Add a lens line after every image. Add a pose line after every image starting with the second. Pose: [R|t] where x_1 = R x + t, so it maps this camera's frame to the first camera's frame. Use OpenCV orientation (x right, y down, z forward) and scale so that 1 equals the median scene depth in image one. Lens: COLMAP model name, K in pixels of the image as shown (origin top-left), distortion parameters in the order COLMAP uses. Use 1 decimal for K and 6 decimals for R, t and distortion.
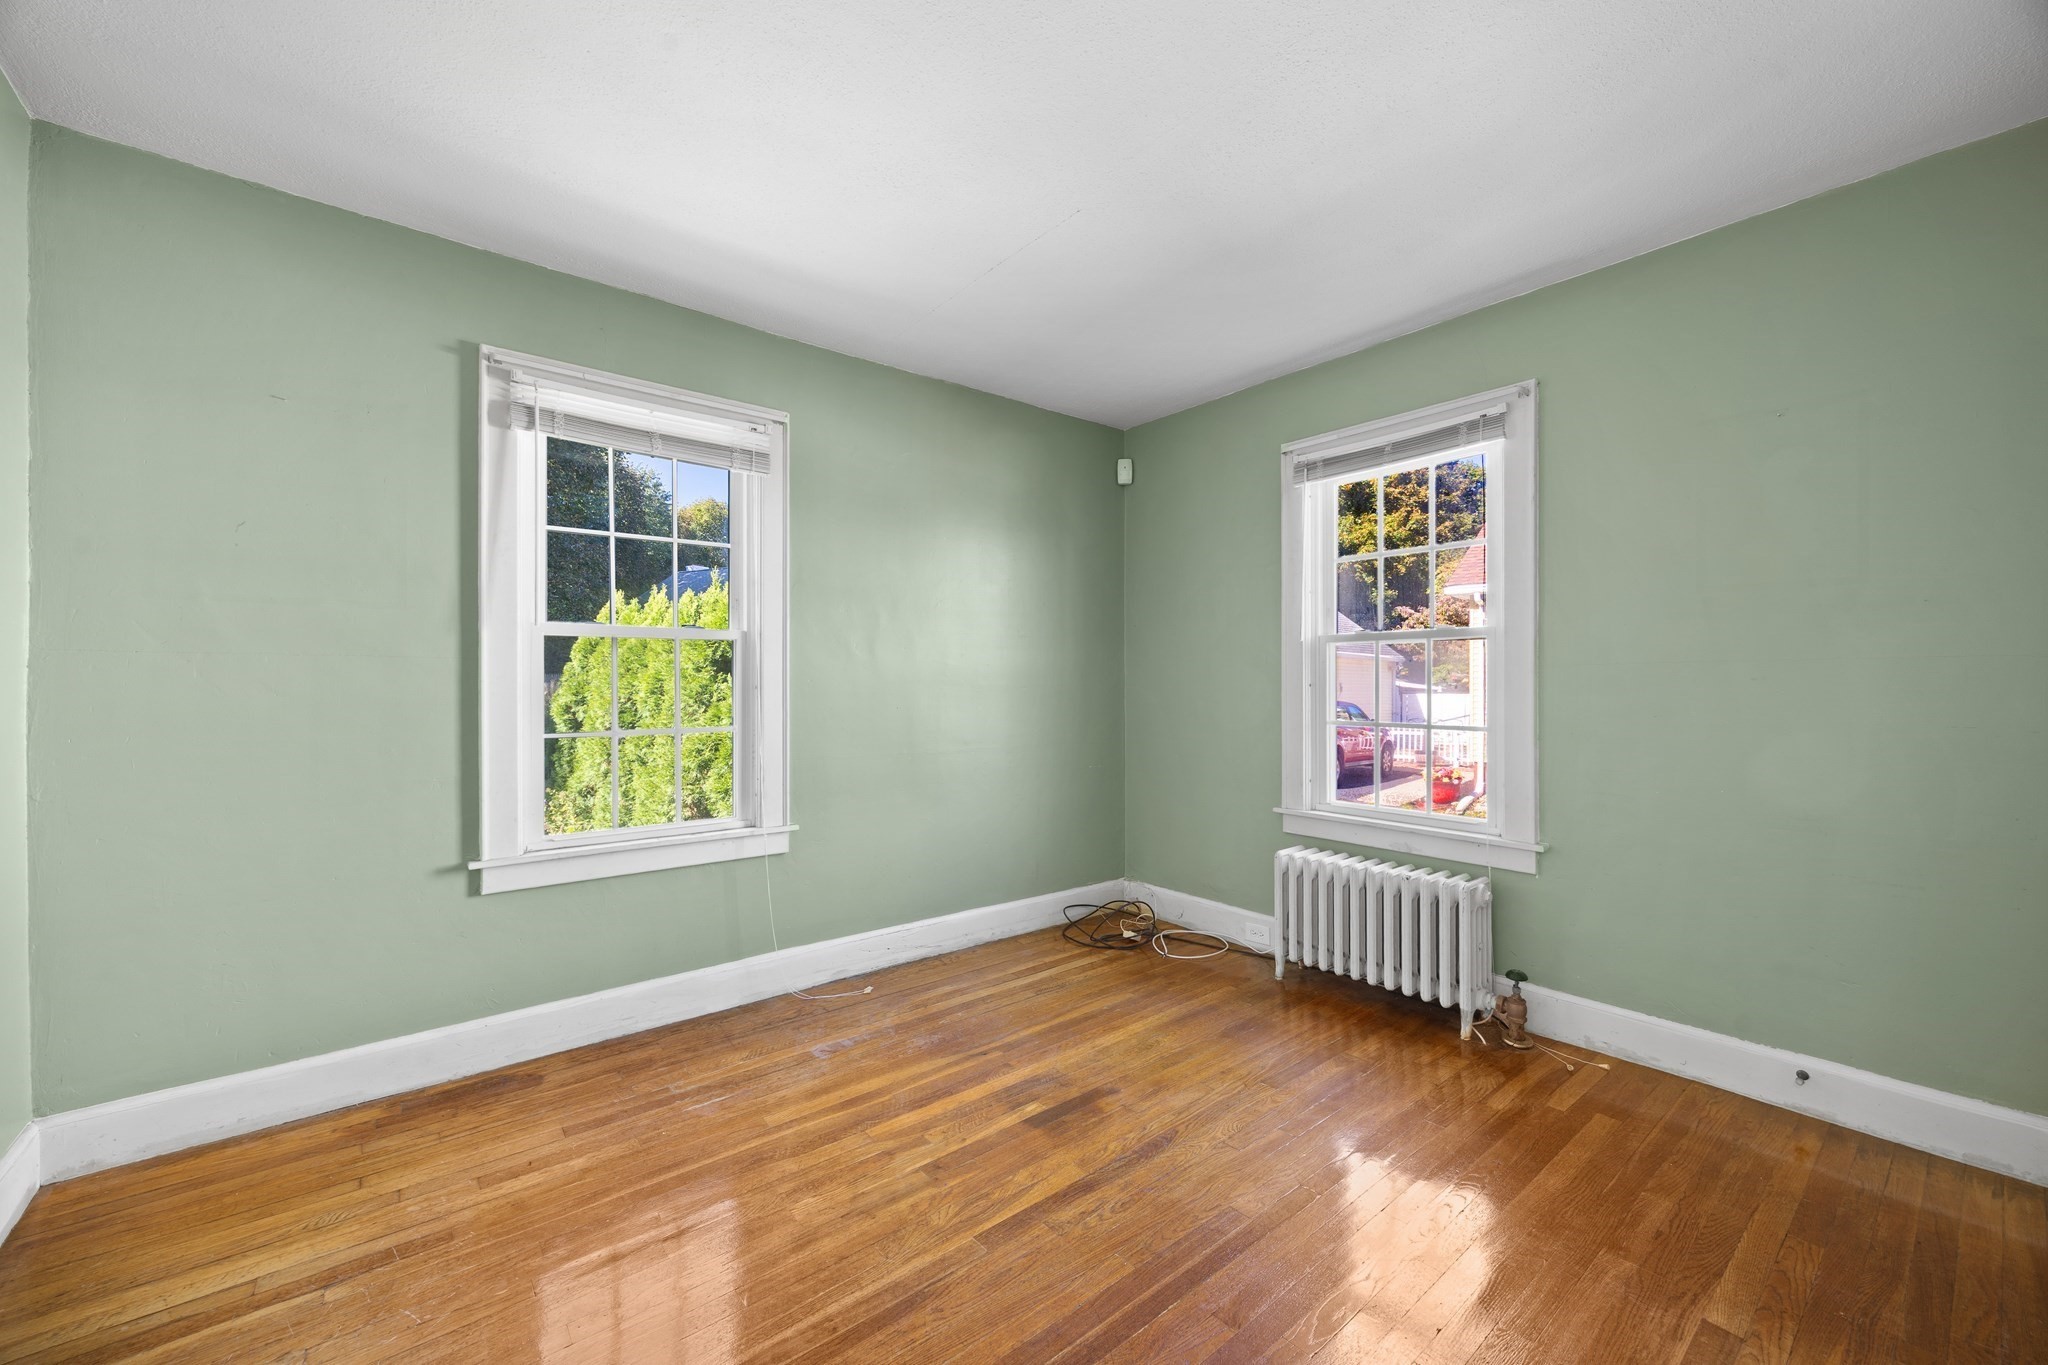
lens RADIAL K [[777.5, 0, 1024.0], [0, 777.5, 682.5], [0, 0, 1]] dist [-0.004167, -0.000242]
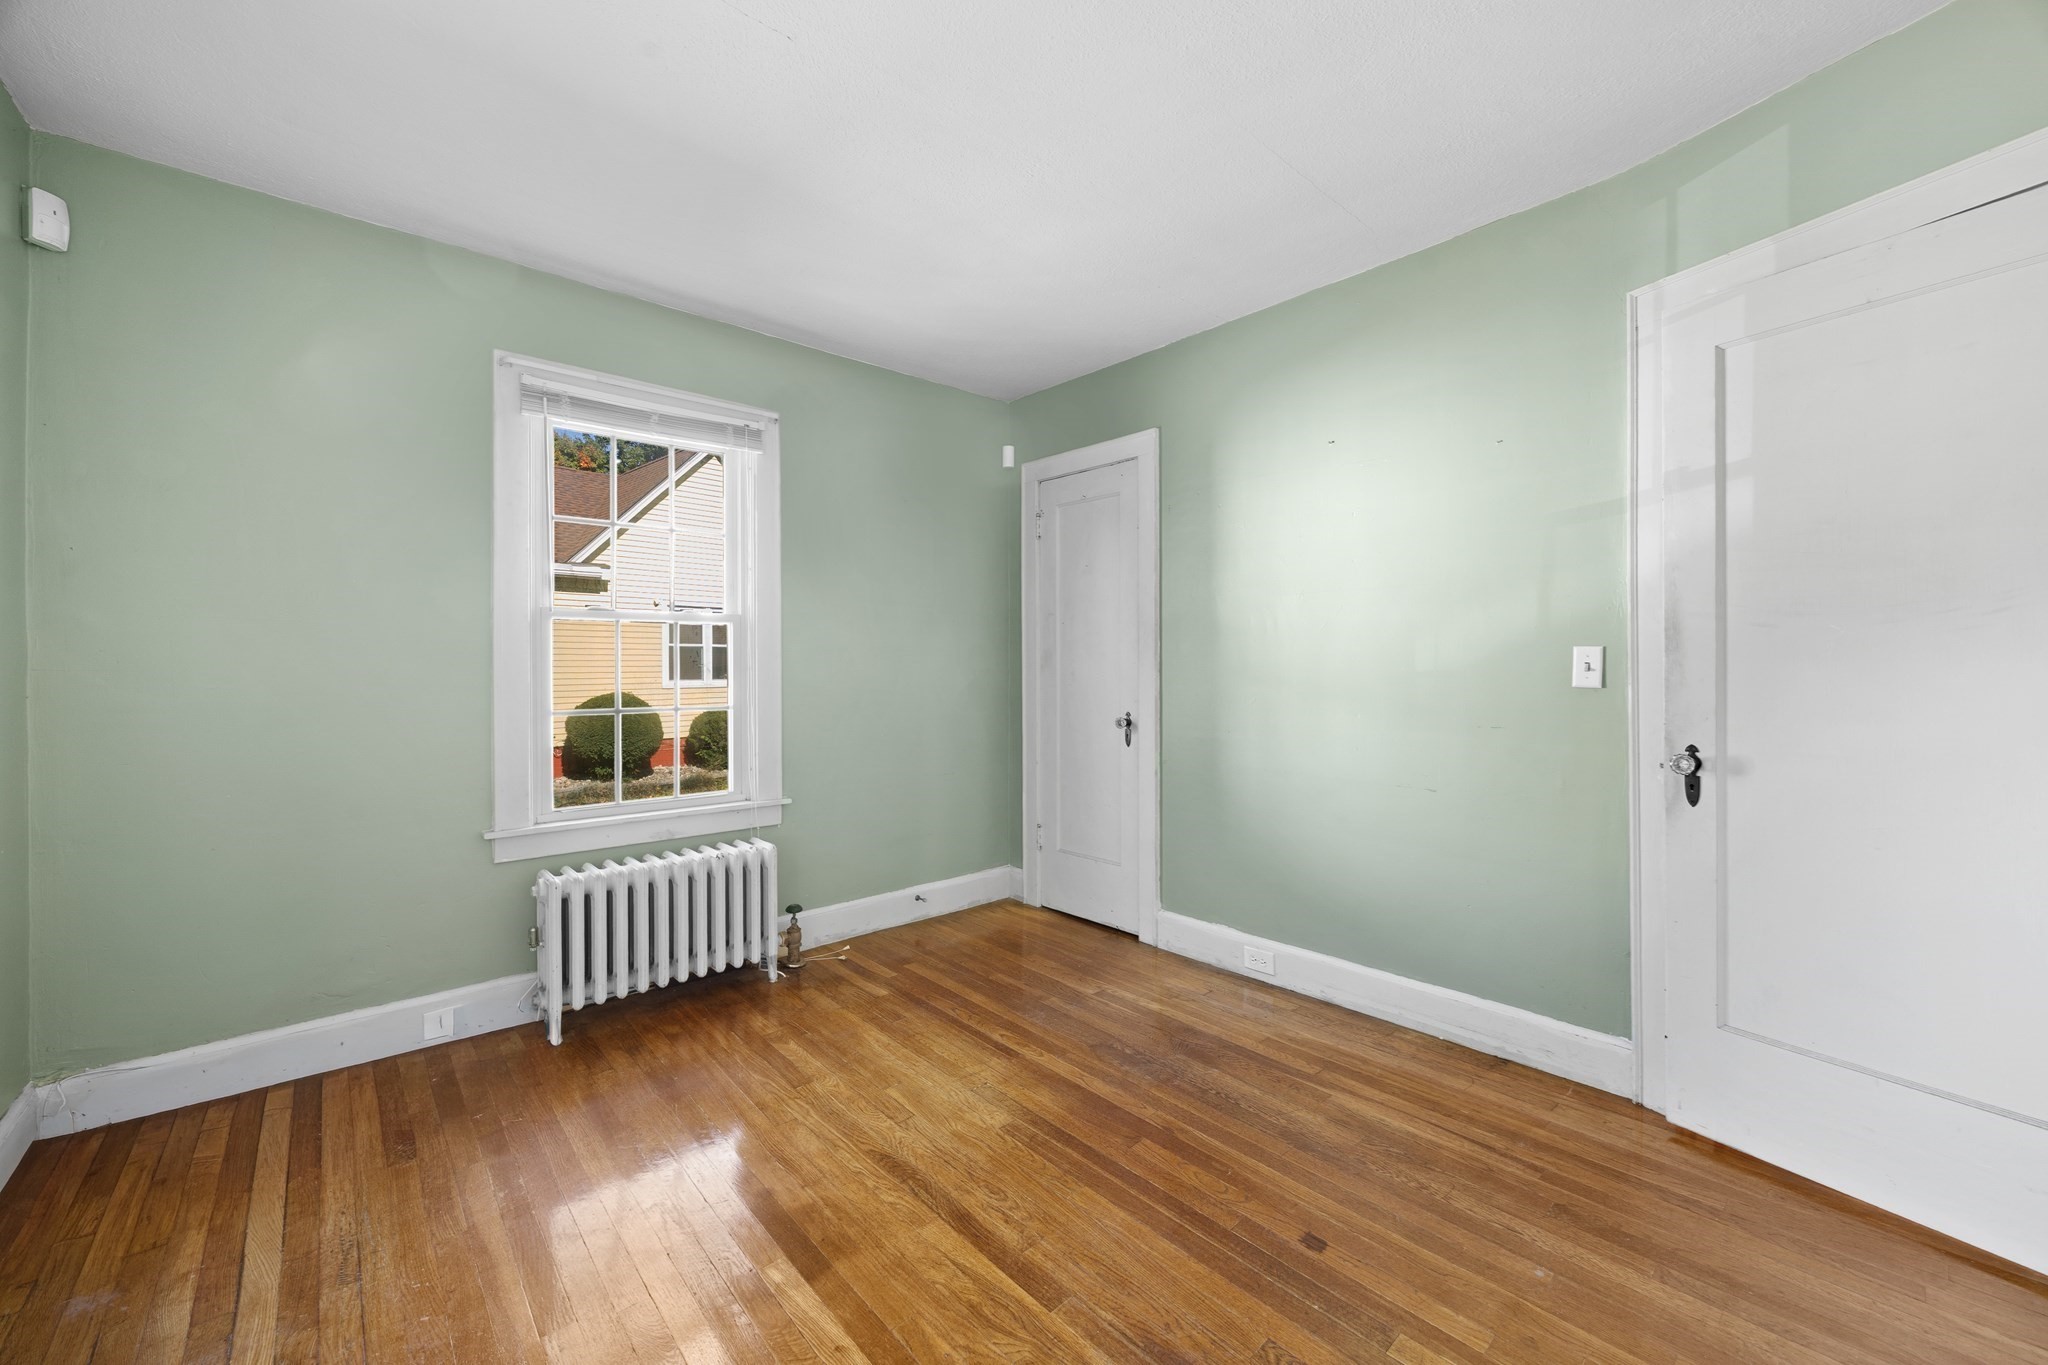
lens RADIAL K [[800.1, 0, 1020.6], [0, 800.1, 670.1], [0, 0, 1]] dist [-0.008582, -0.000240]
pose [[-0.043554, -0.002758, 0.999047, -0.609256], [0.003464, 0.999990, 0.002912, 0.005852], [-0.999045, 0.003588, -0.043544, 0.697759]]
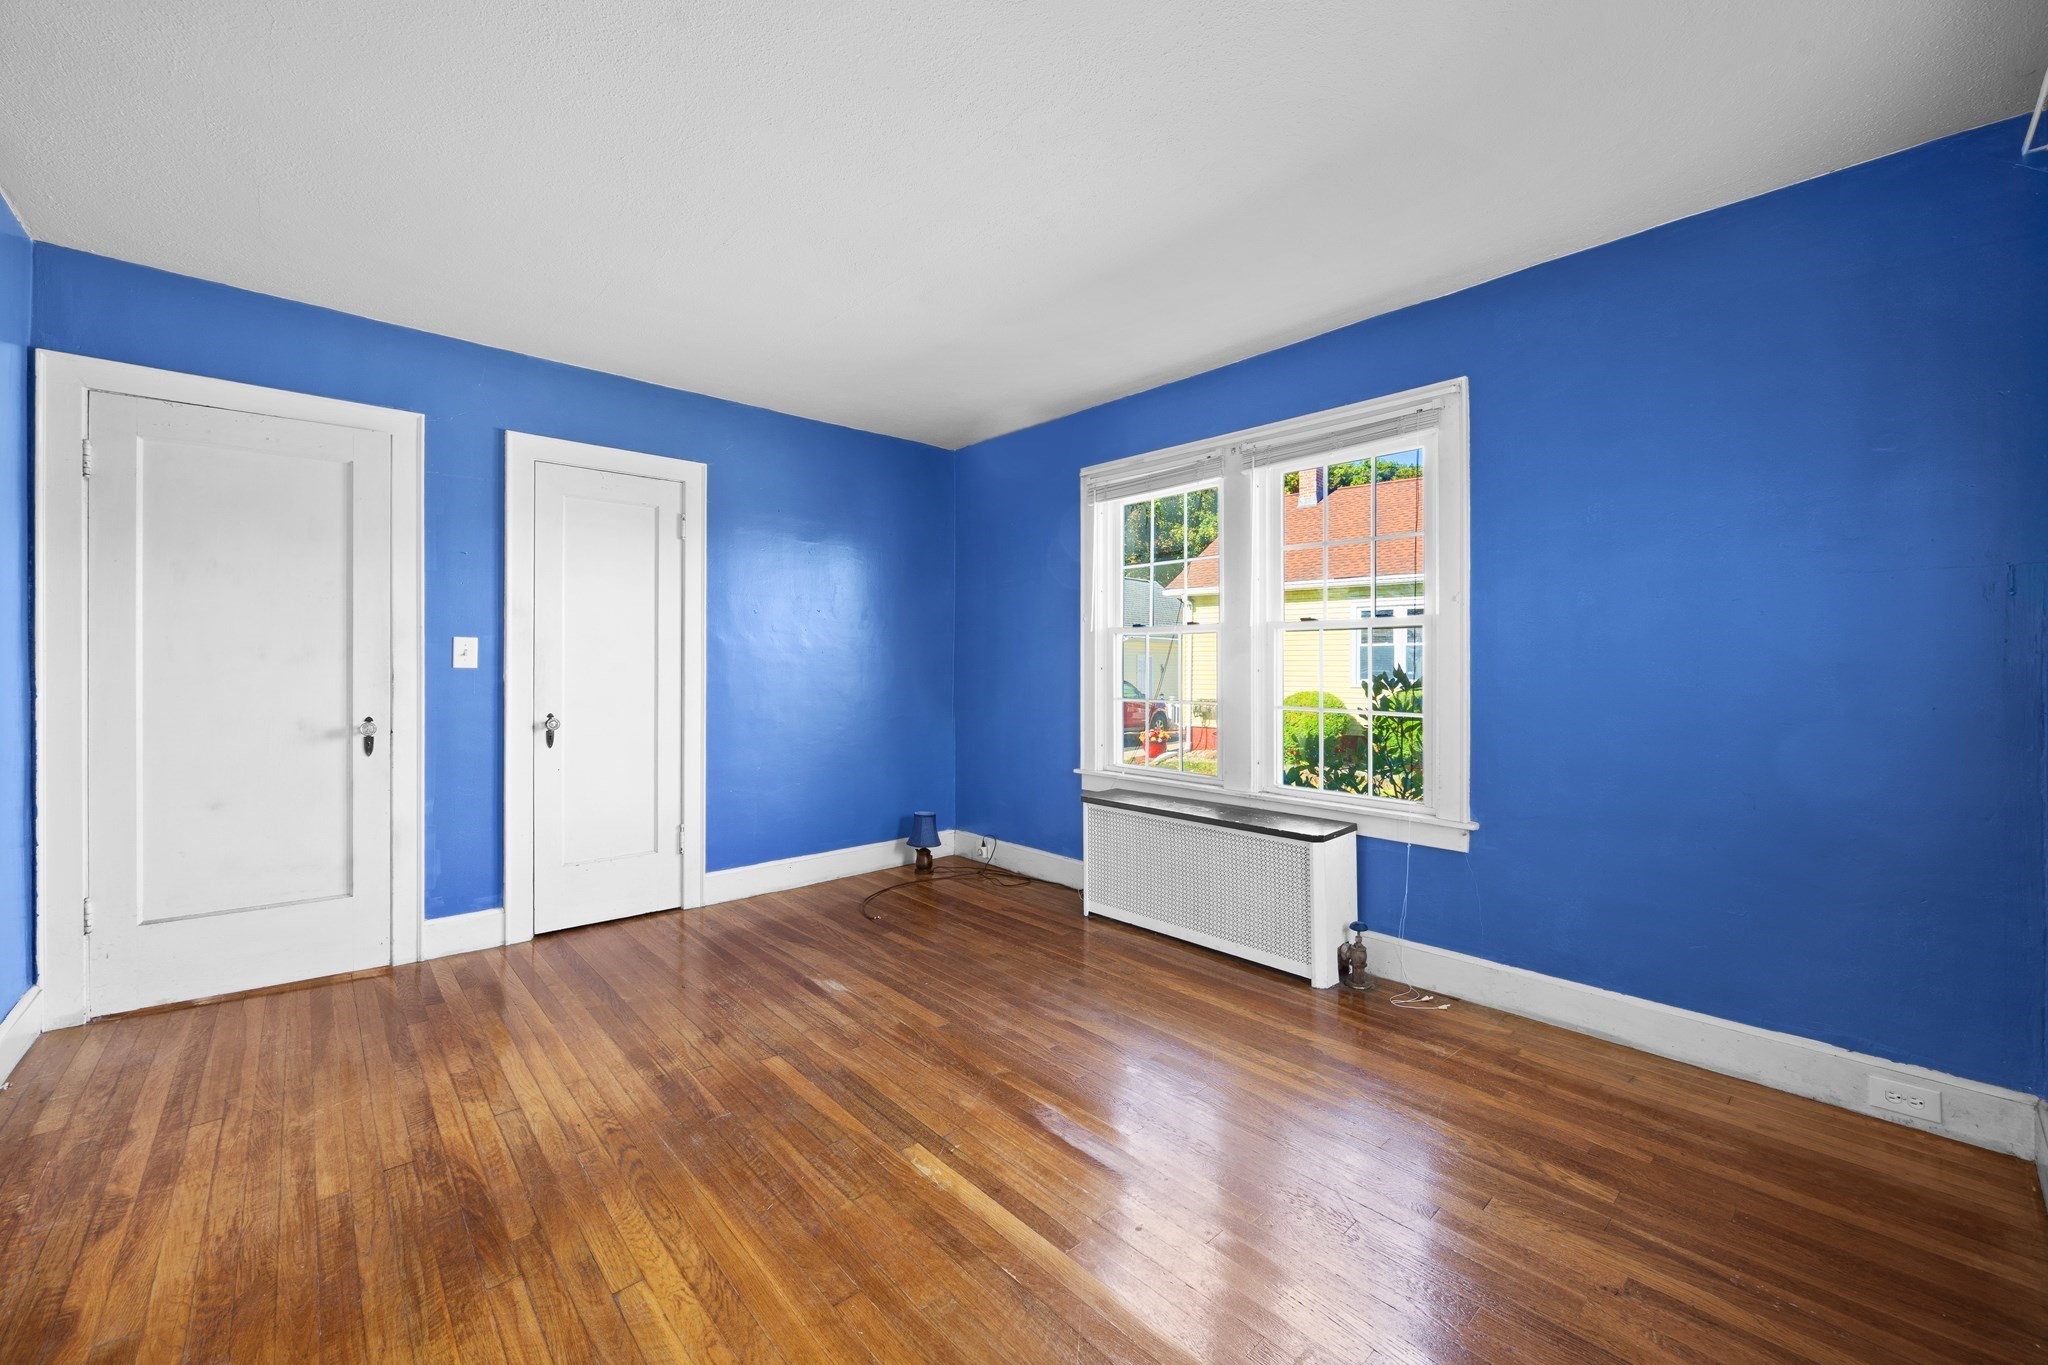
lens RADIAL K [[777.5, 0, 1024.0], [0, 777.5, 682.5], [0, 0, 1]] dist [-0.004167, -0.000242]
pose [[0.997515, -0.000846, 0.070455, 0.213331], [-0.000499, 0.999818, 0.019073, 0.003207], [-0.070459, -0.019061, 0.997333, -0.272339]]
